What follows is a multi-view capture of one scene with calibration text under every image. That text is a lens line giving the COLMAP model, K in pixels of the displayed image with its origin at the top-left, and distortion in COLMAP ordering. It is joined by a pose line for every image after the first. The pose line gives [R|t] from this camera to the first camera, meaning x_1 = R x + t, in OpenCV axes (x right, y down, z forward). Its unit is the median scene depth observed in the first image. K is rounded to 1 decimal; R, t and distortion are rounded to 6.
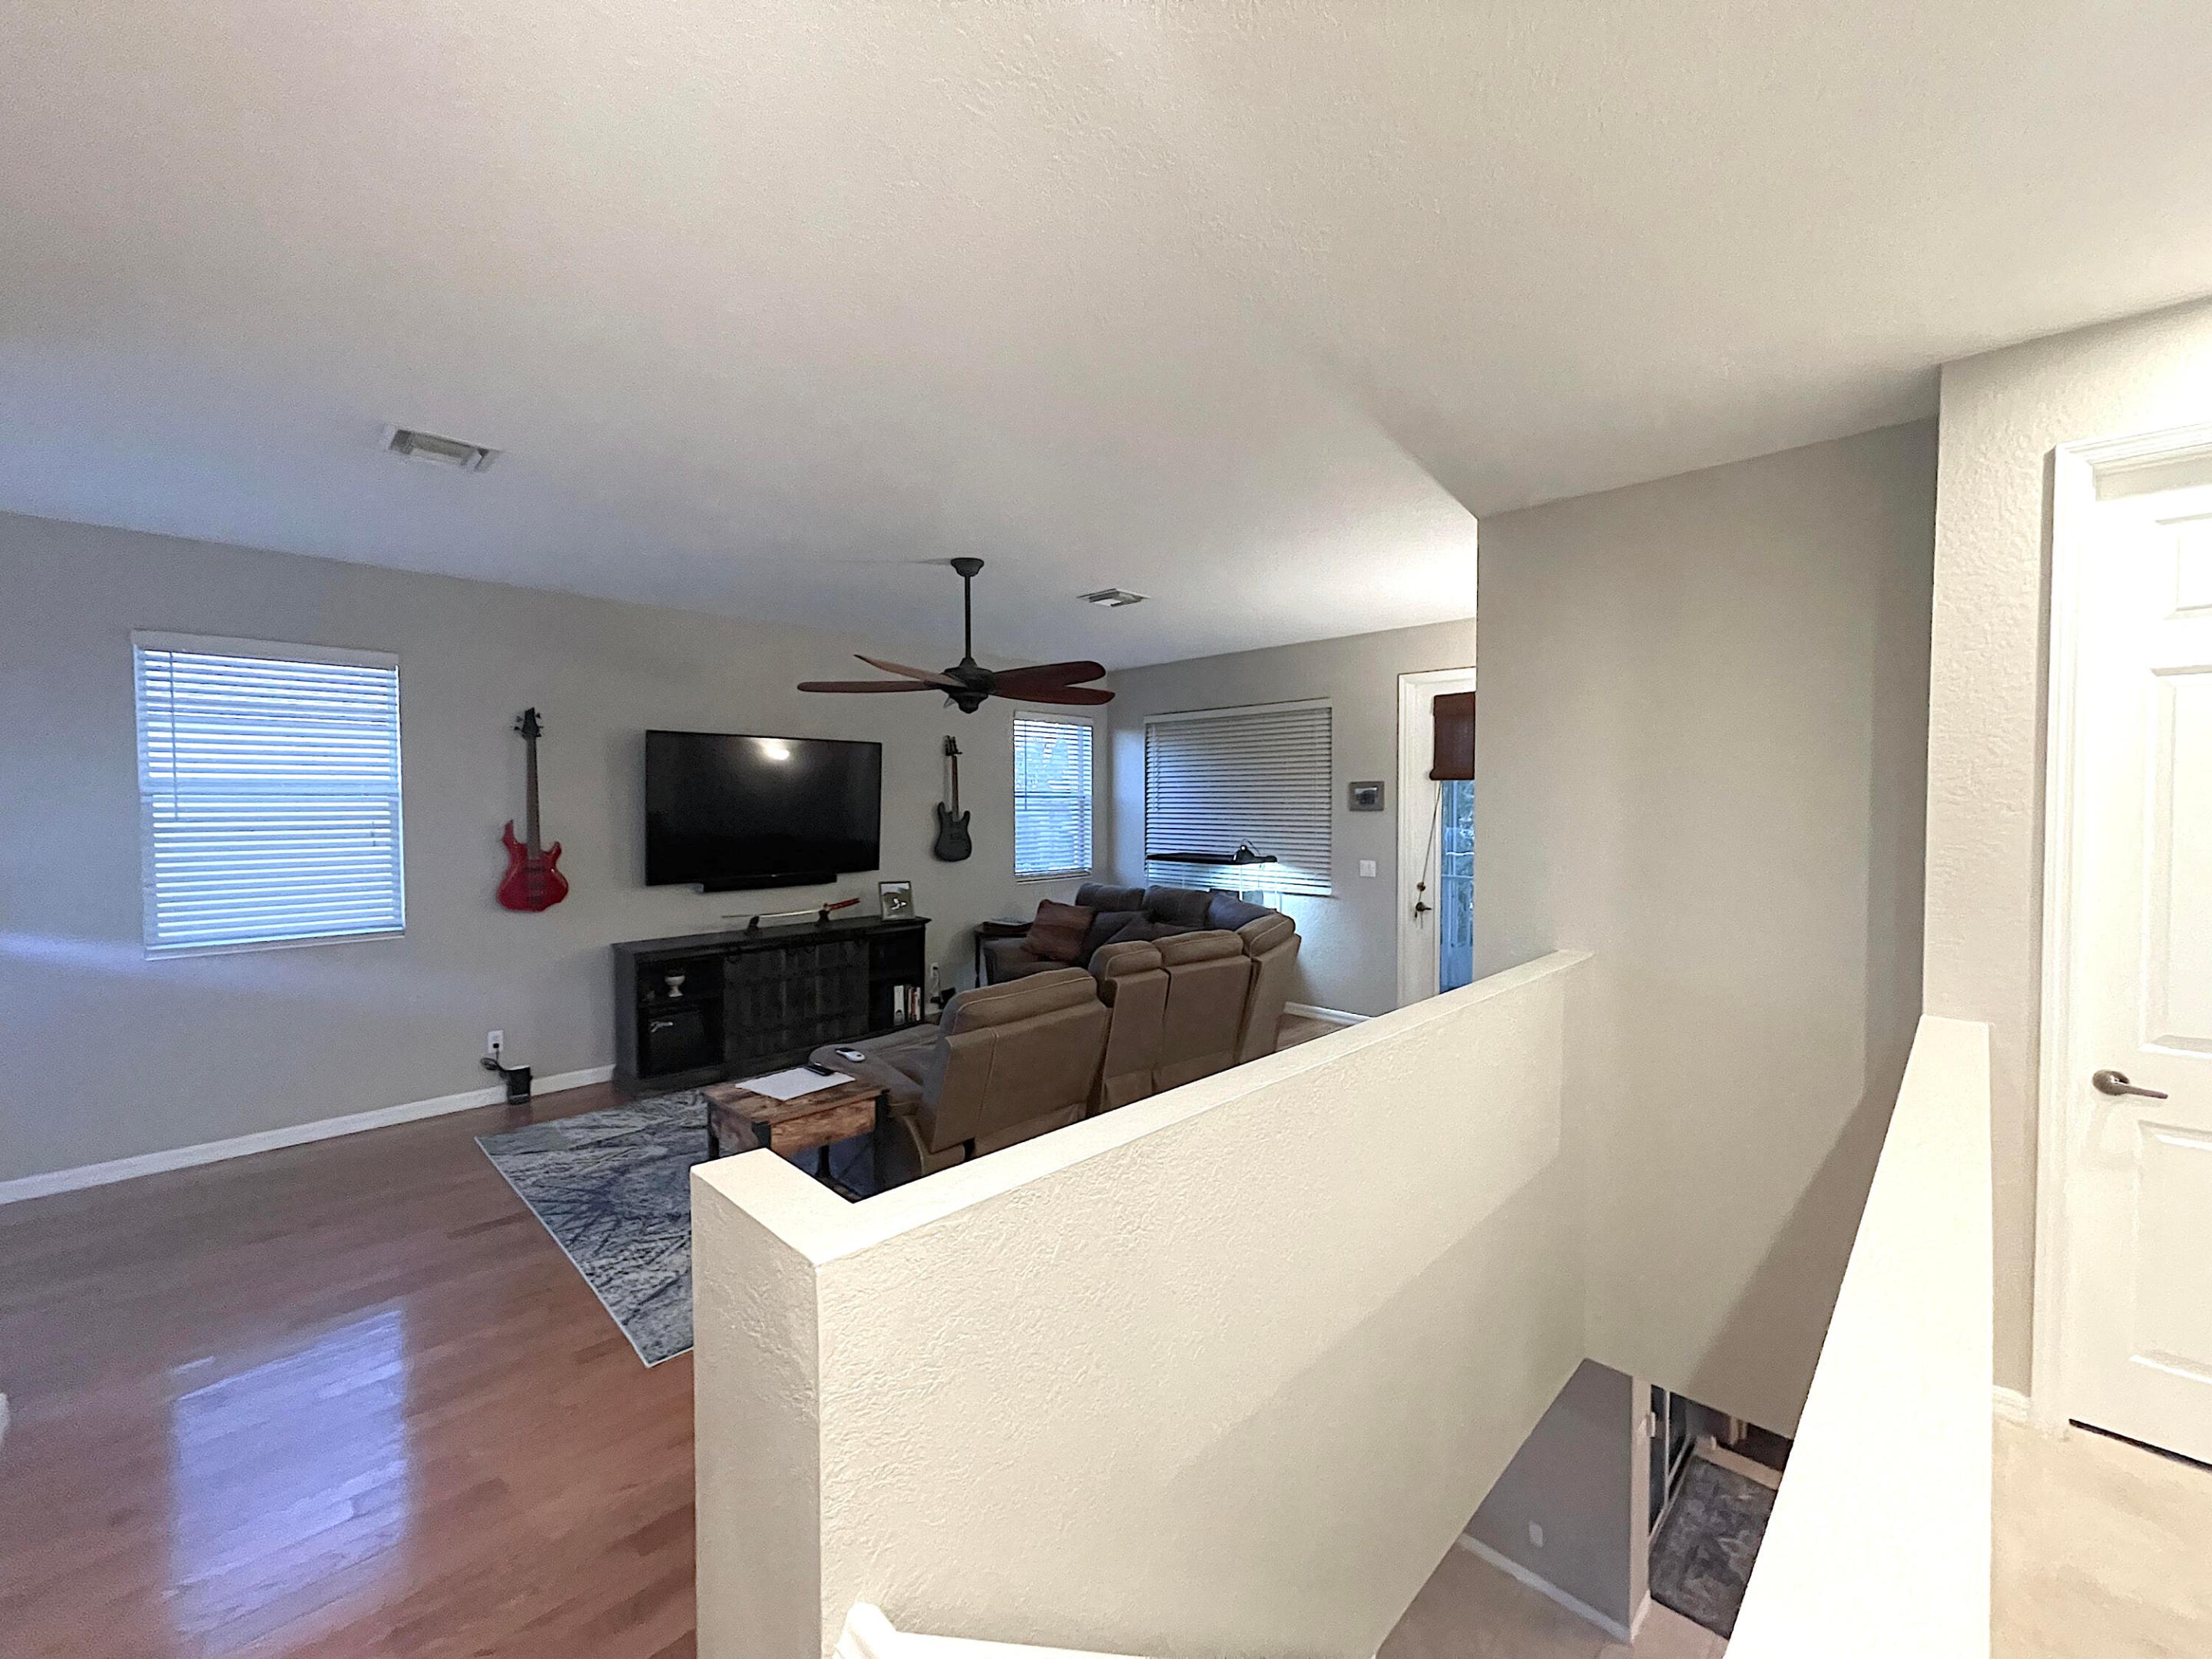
lens RADIAL K [[891.9, 0, 1110.1], [0, 891.9, 827.8], [0, 0, 1]] dist [-0.008519, 0.005028]
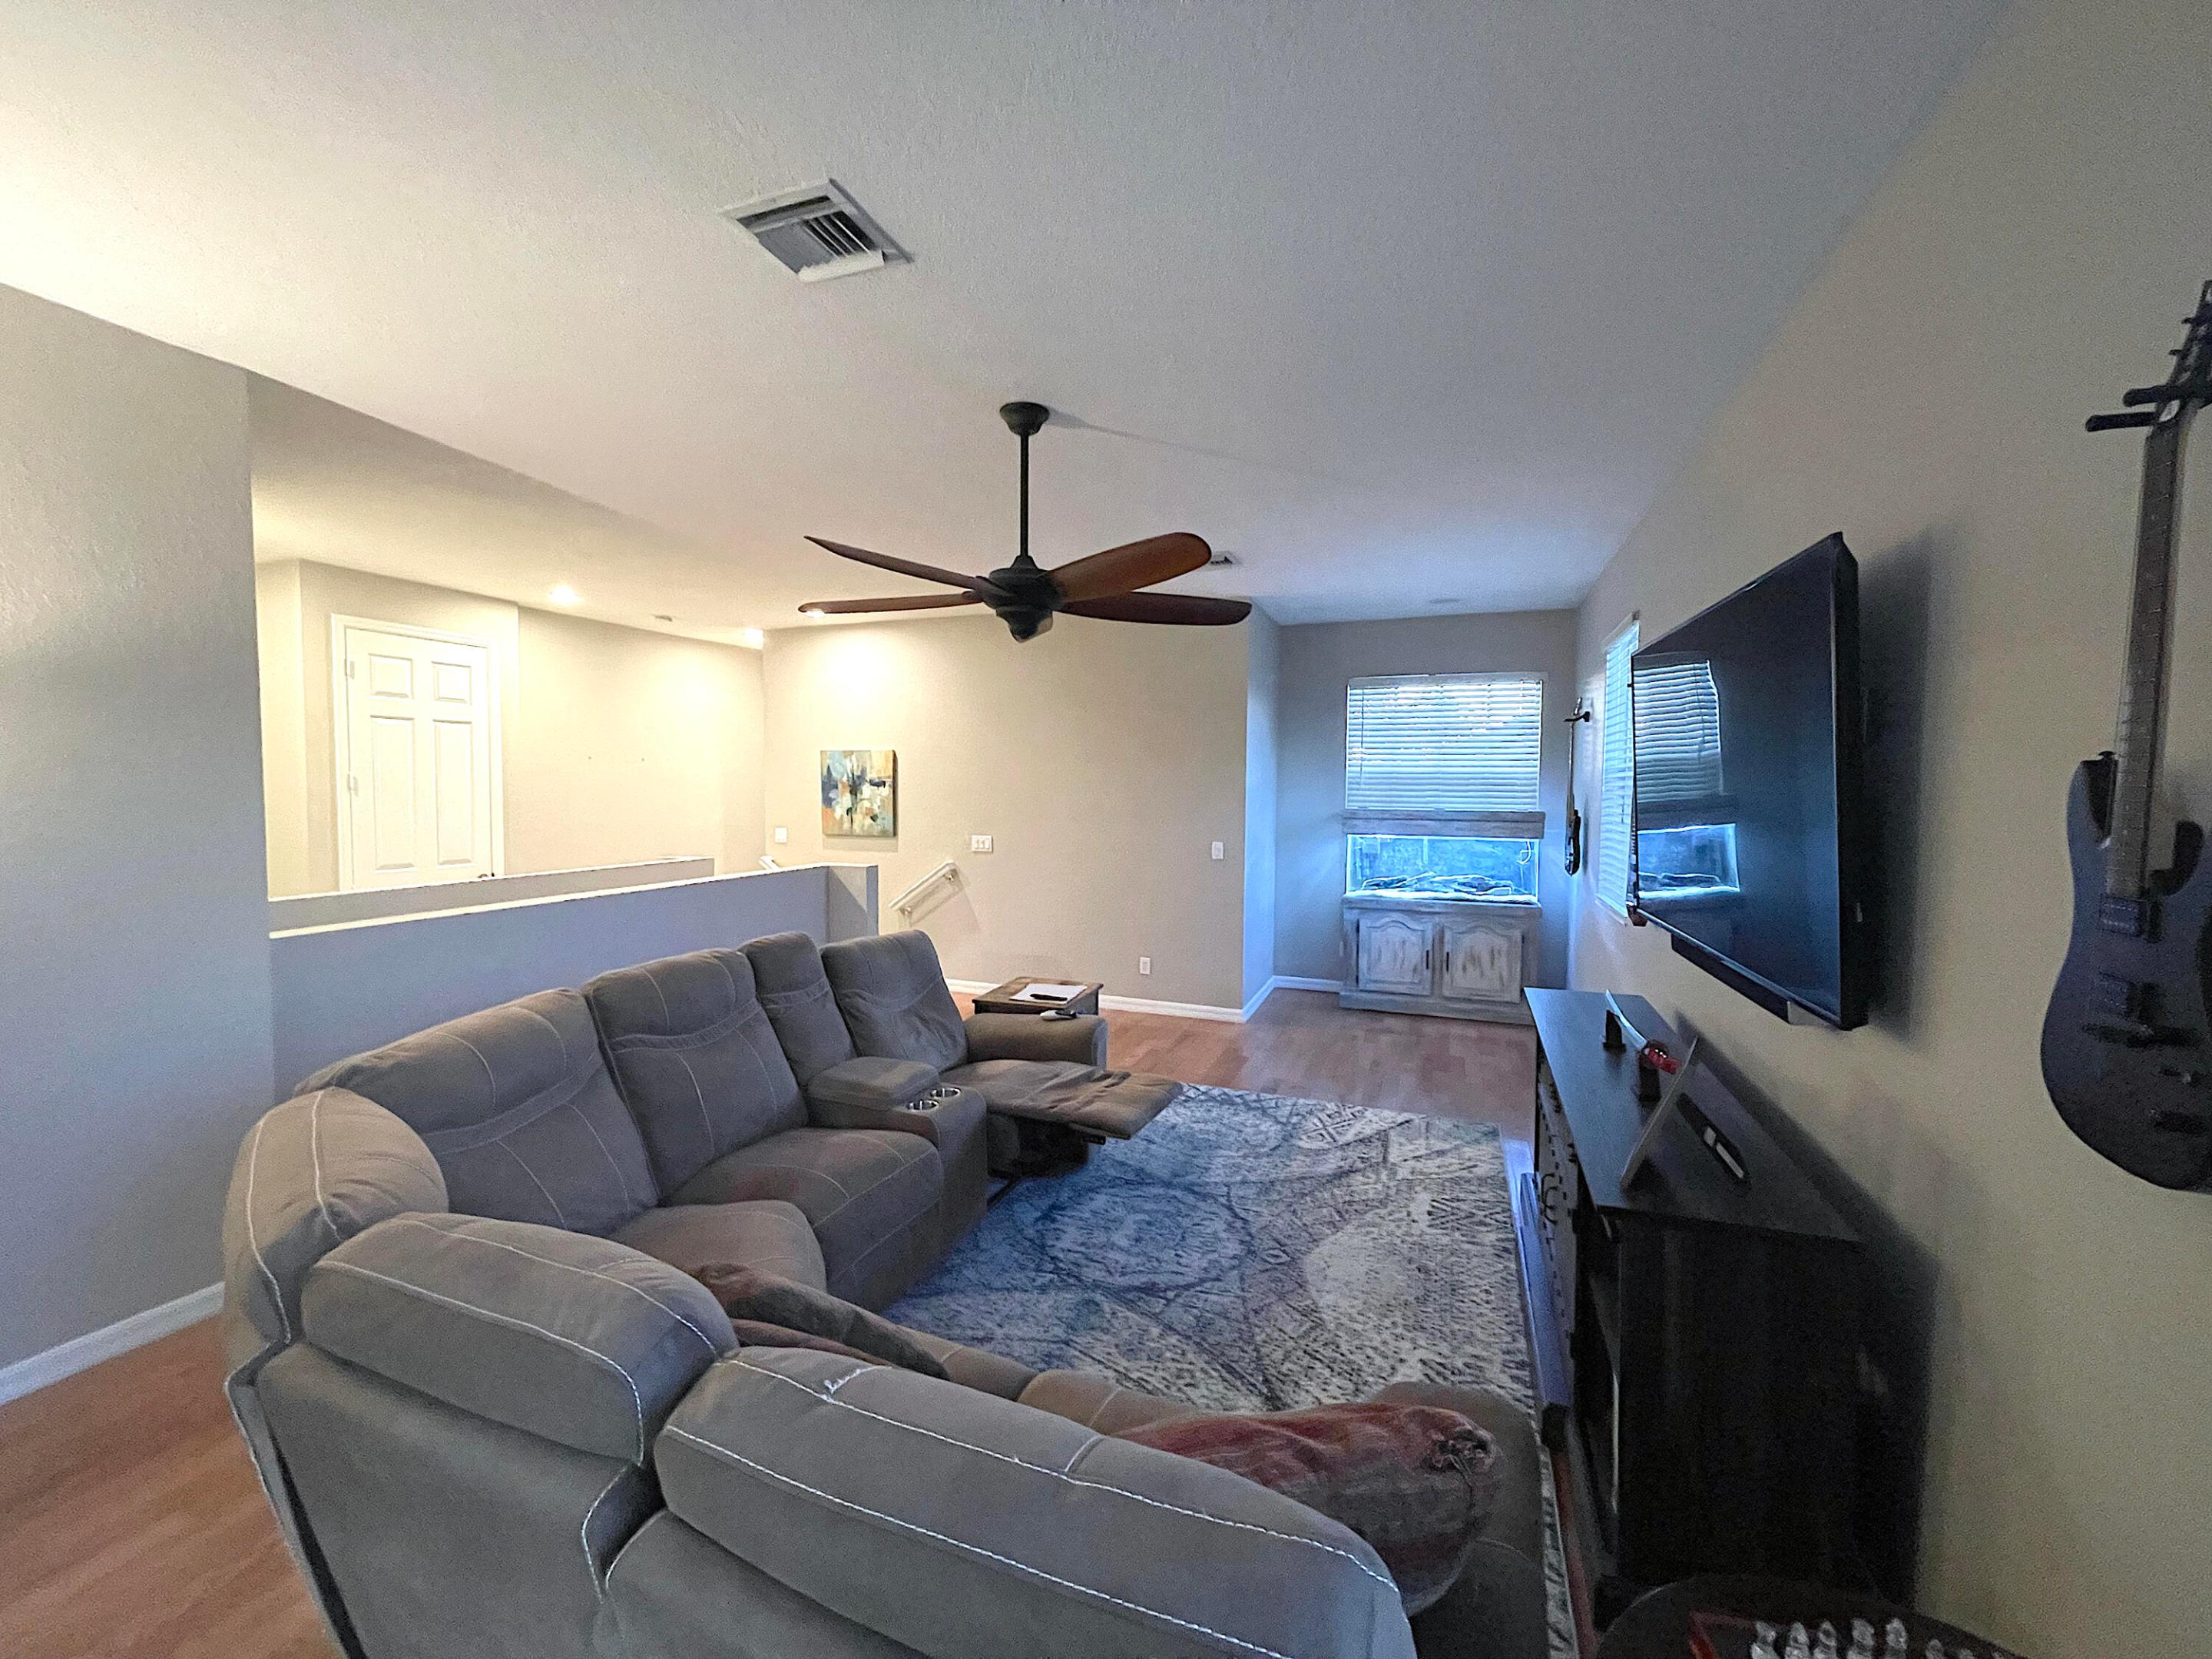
lens RADIAL K [[891.9, 0, 1096.0], [0, 891.9, 825.9], [0, 0, 1]] dist [-0.008519, 0.005028]
pose [[-0.920808, 0.013966, -0.389767, 0.054701], [-0.019512, 0.996458, 0.081801, -0.040817], [0.389529, 0.082928, -0.917273, 1.549325]]
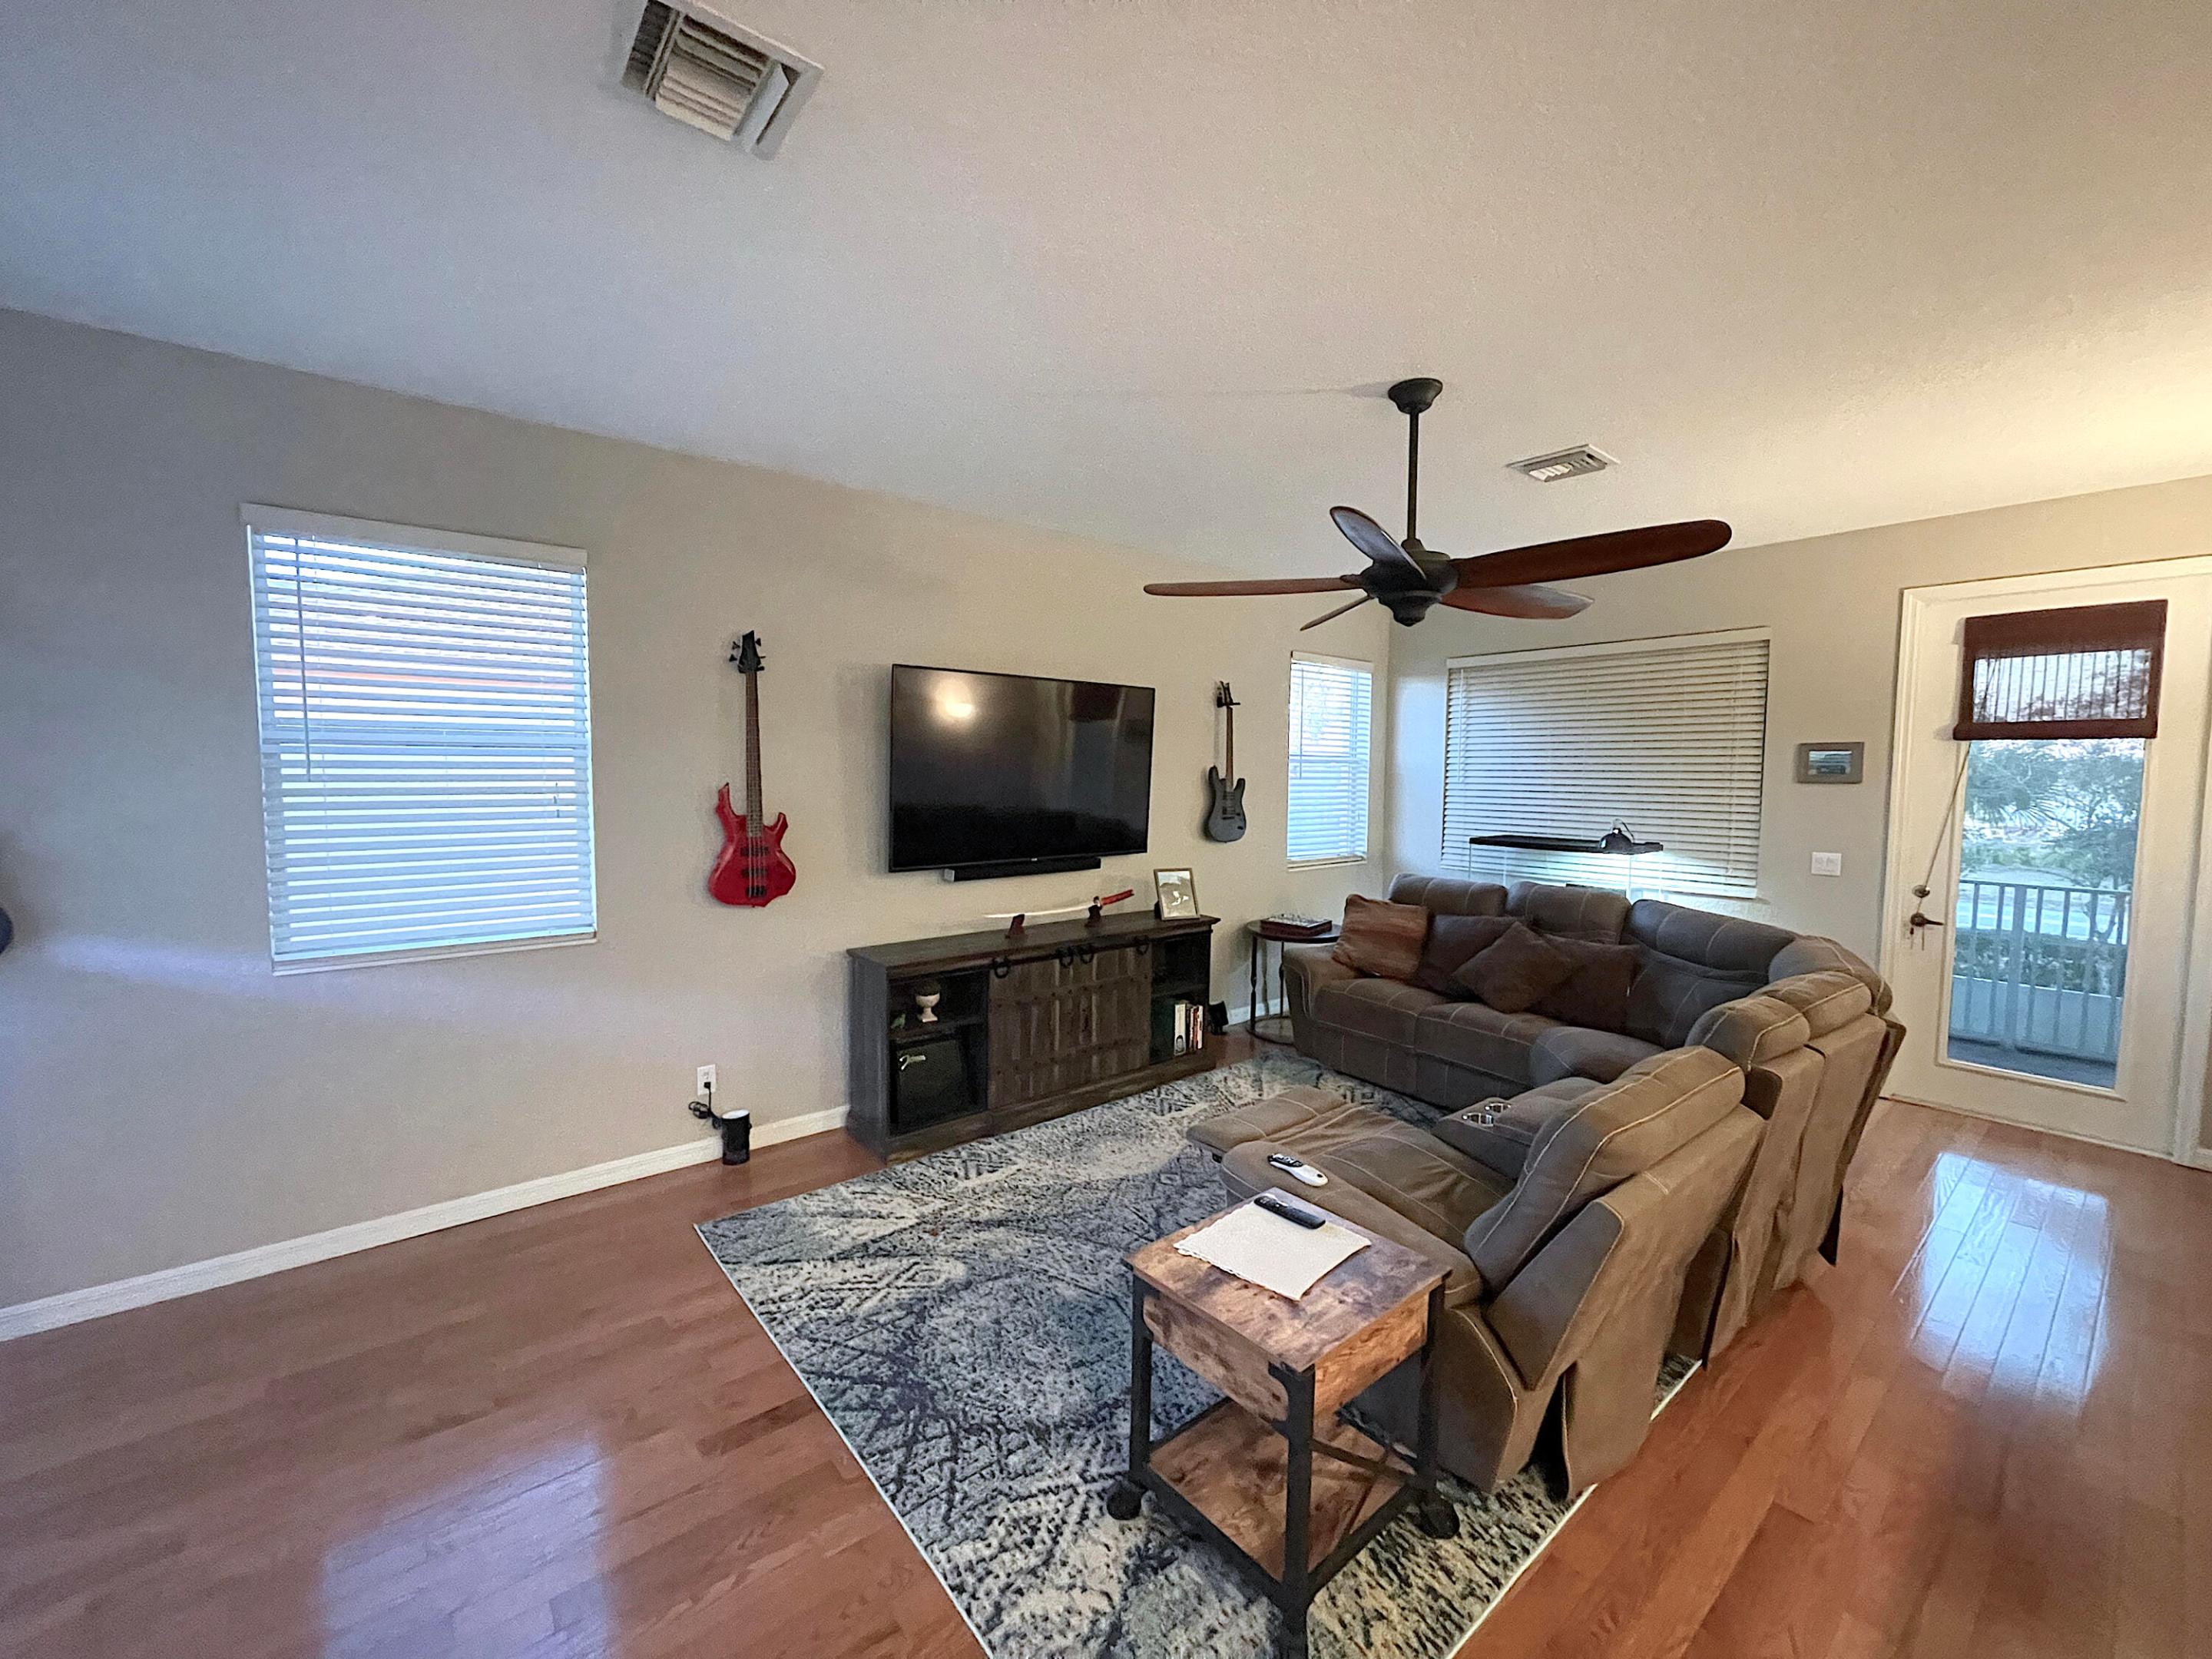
lens RADIAL K [[891.9, 0, 1108.6], [0, 891.9, 828.6], [0, 0, 1]] dist [-0.008519, 0.005028]
pose [[0.994419, 0.015496, -0.104356, -0.286946], [-0.011956, 0.999334, 0.034464, -0.000414], [0.104821, -0.033024, 0.993943, 0.304451]]
